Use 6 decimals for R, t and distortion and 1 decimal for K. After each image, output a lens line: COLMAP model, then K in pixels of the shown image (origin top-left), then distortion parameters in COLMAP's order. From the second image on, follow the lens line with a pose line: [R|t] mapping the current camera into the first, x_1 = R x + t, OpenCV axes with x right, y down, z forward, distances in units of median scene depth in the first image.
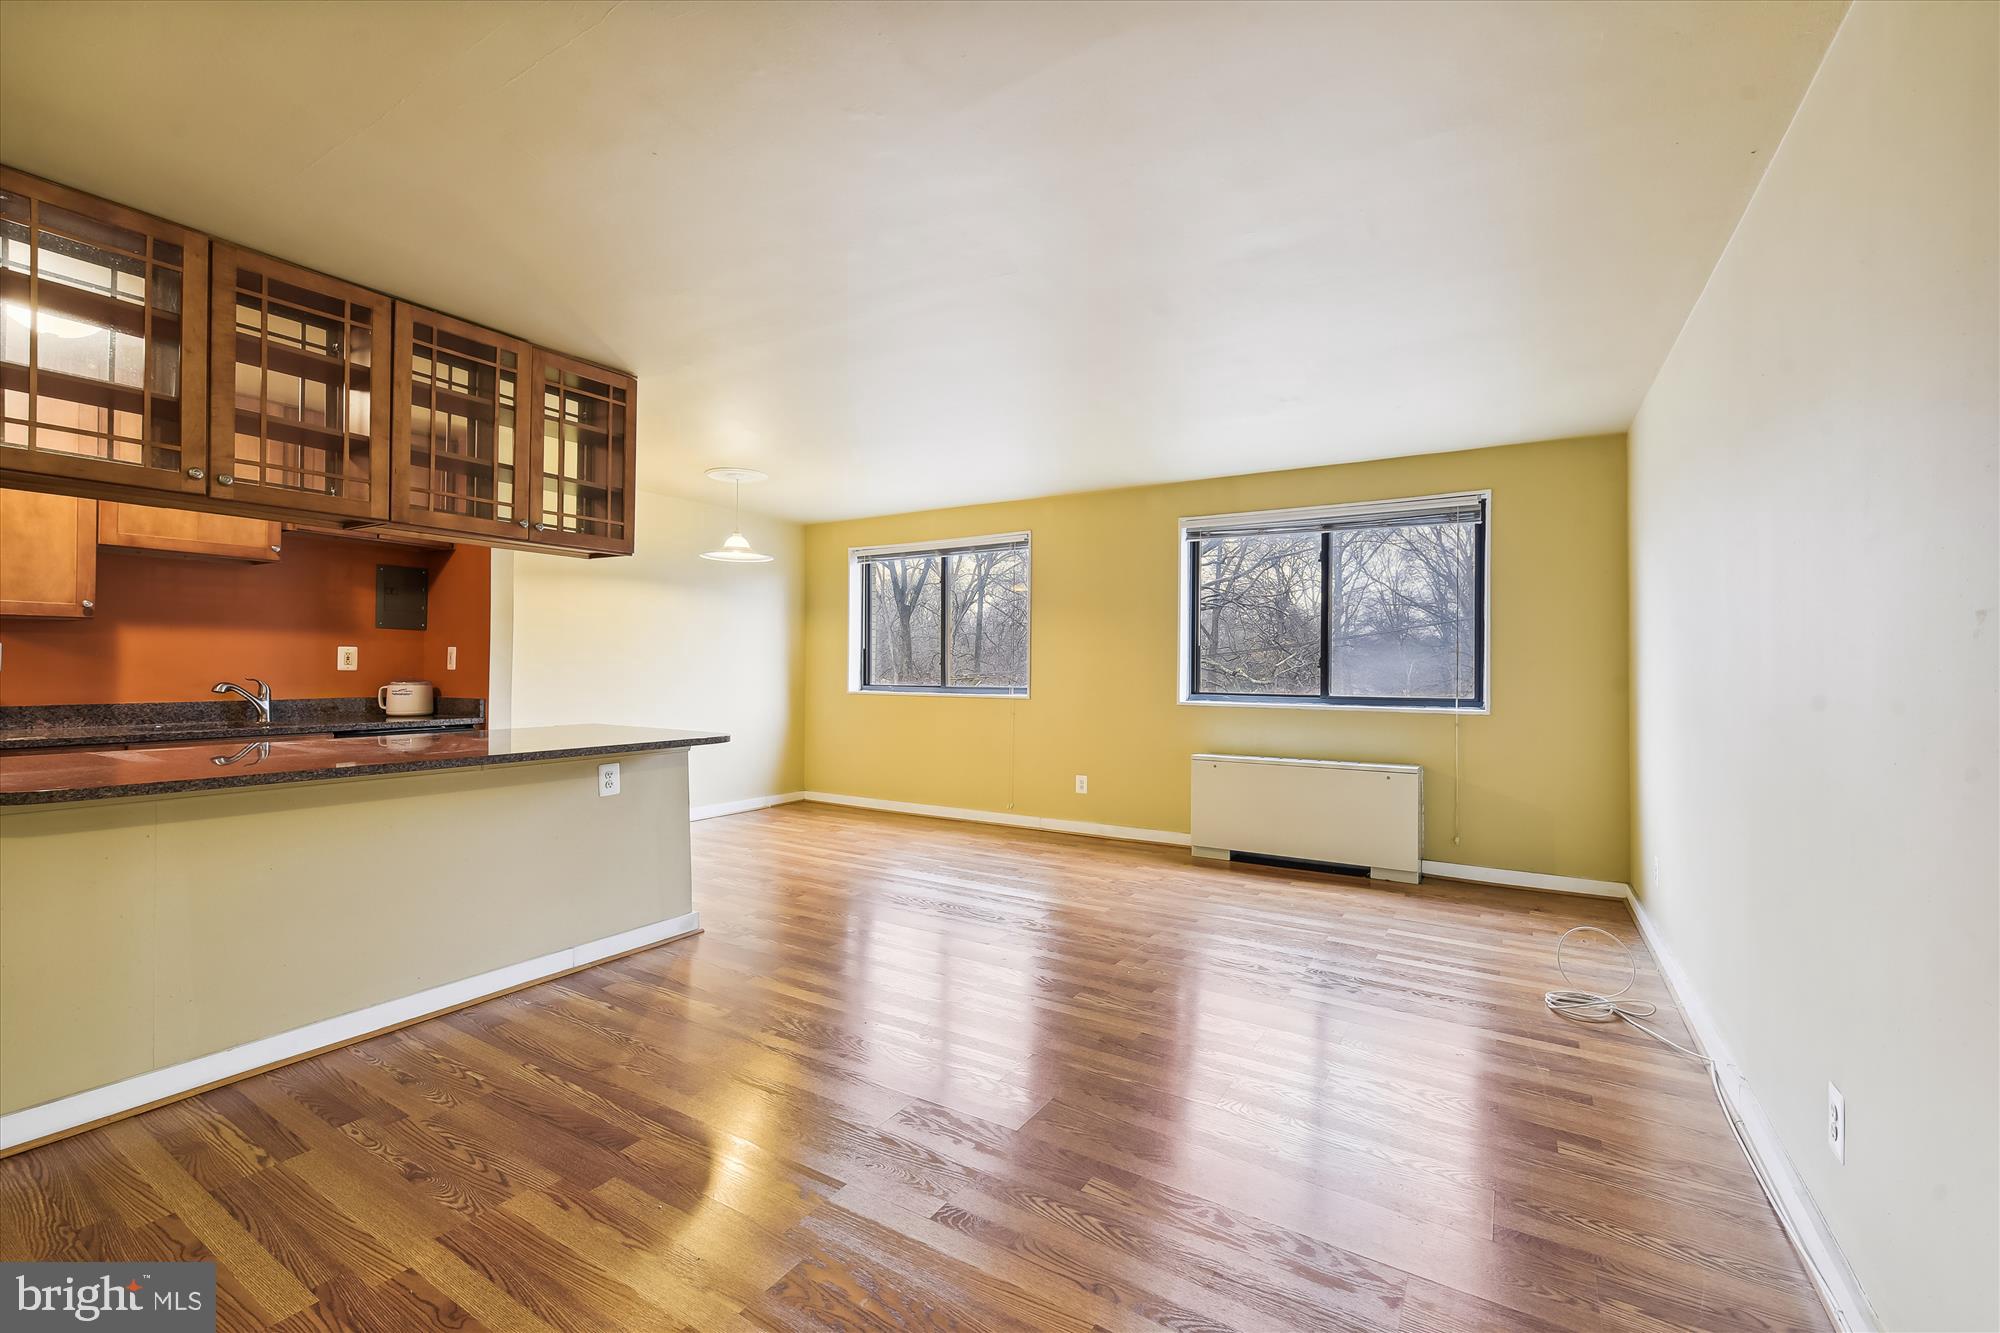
lens RADIAL K [[829.2, 0, 1006.4], [0, 829.2, 660.2], [0, 0, 1]] dist [-0.000381, -0.000193]
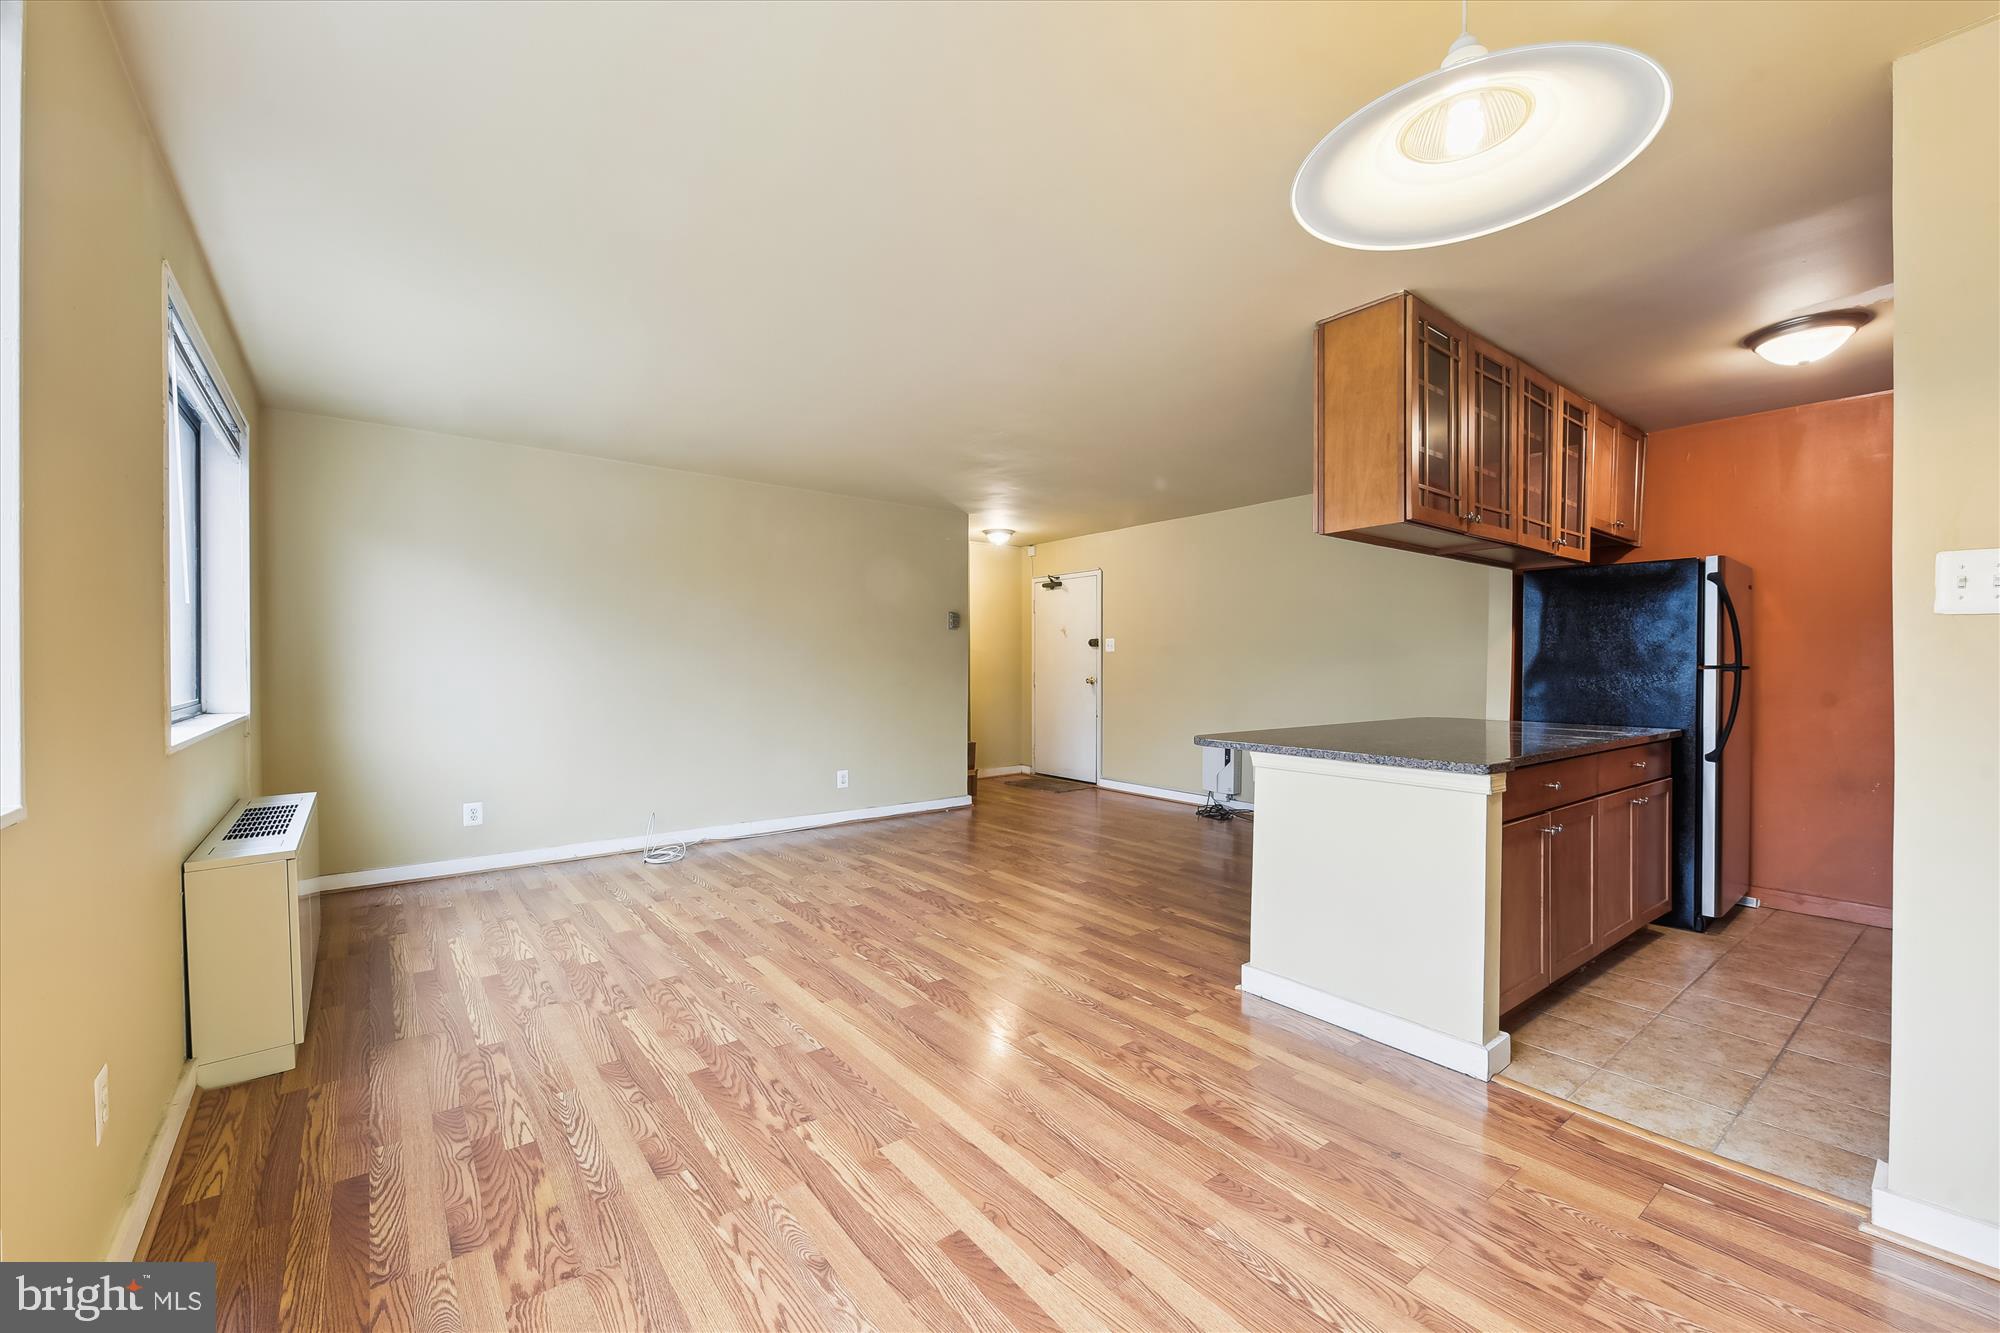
lens RADIAL K [[799.2, 0, 1000.7], [0, 799.2, 672.5], [0, 0, 1]] dist [0.010645, -0.000523]
pose [[-0.937244, -0.012707, 0.348444, -0.342155], [-0.010672, 0.999913, 0.007757, 0.010131], [-0.348512, 0.003552, -0.937298, 1.485381]]
